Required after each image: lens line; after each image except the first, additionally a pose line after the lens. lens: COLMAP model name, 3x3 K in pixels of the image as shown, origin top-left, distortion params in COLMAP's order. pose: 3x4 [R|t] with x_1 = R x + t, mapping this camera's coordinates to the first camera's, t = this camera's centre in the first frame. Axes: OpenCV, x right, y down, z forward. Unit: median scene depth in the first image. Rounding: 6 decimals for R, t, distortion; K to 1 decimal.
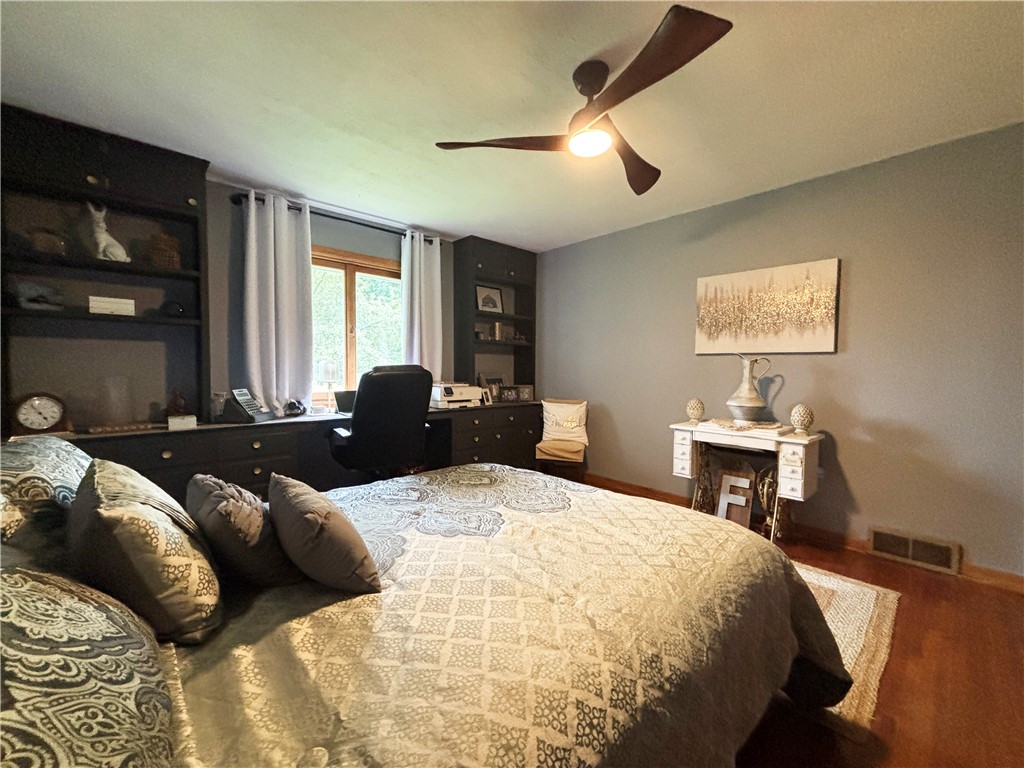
lens RADIAL K [[410.7, 0, 513.1], [0, 410.7, 385.8], [0, 0, 1]] dist [0.004168, 0.000338]
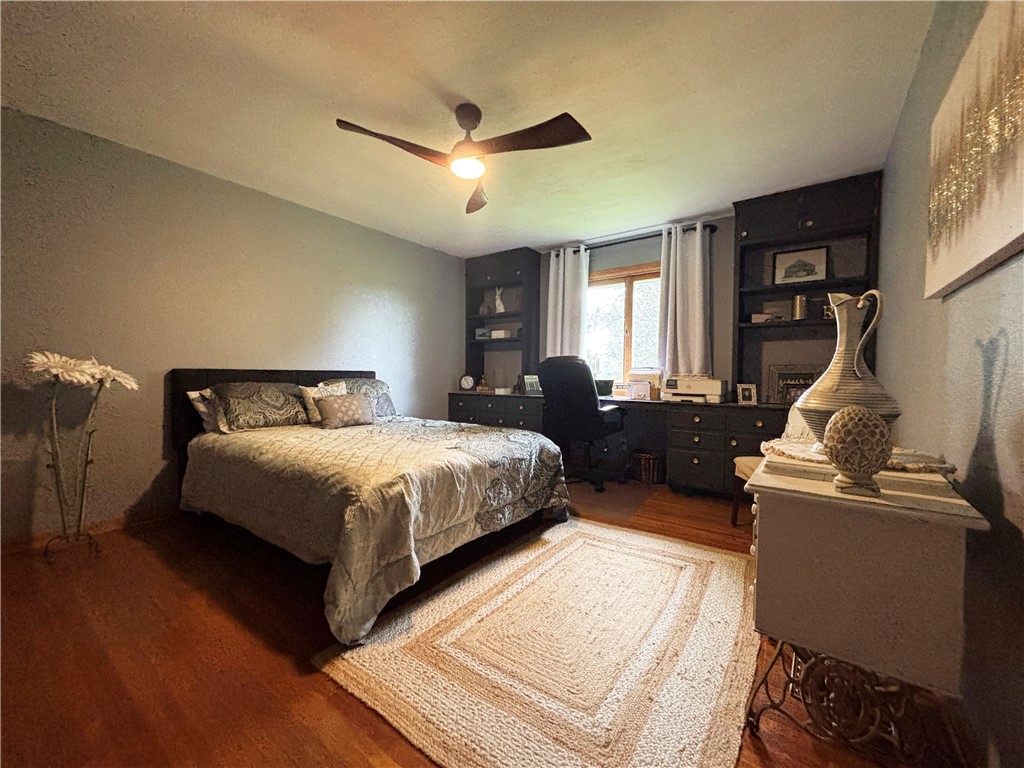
lens RADIAL K [[410.7, 0, 513.6], [0, 410.7, 380.6], [0, 0, 1]] dist [0.004168, 0.000338]
pose [[0.193457, 0.004219, -0.981100, 0.703982], [-0.048670, 0.998801, -0.005302, 0.029498], [0.979901, 0.048776, 0.193431, 0.451468]]
